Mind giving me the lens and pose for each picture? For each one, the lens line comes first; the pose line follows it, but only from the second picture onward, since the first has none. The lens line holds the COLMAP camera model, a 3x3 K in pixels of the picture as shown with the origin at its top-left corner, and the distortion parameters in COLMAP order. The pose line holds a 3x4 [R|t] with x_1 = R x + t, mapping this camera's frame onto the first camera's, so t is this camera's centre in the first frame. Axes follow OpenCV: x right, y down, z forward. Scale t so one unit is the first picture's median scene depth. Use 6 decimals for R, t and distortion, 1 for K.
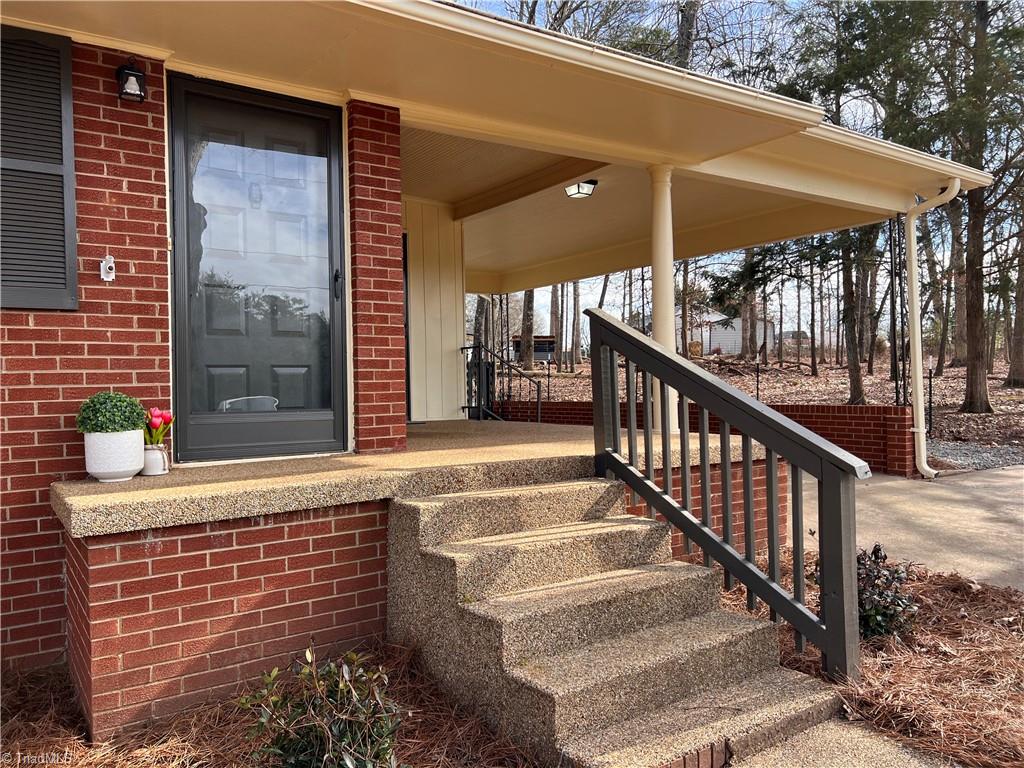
lens RADIAL K [[763.3, 0, 512.0], [0, 763.3, 384.0], [0, 0, 1]] dist [0.035780, -0.002360]
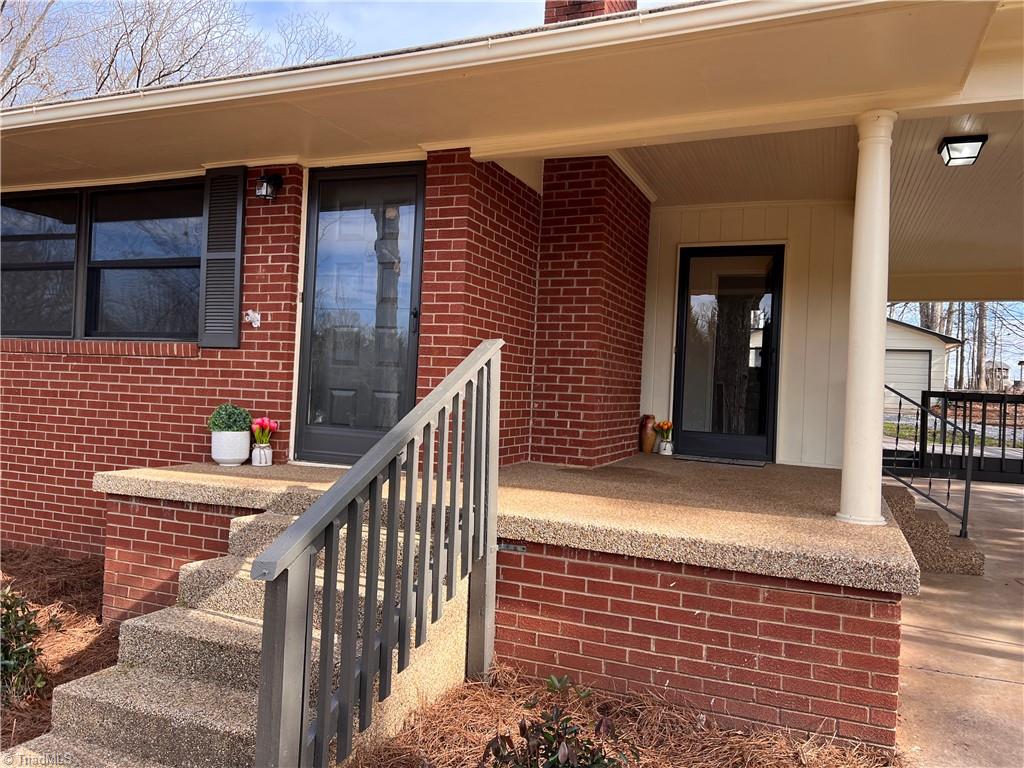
lens RADIAL K [[763.3, 0, 512.0], [0, 763.3, 384.0], [0, 0, 1]] dist [0.035780, -0.002360]
pose [[0.544666, 0.037946, -0.837794, 0.934419], [-0.058505, 0.998261, 0.007179, -0.065586], [0.836610, 0.045104, 0.545939, 0.621172]]
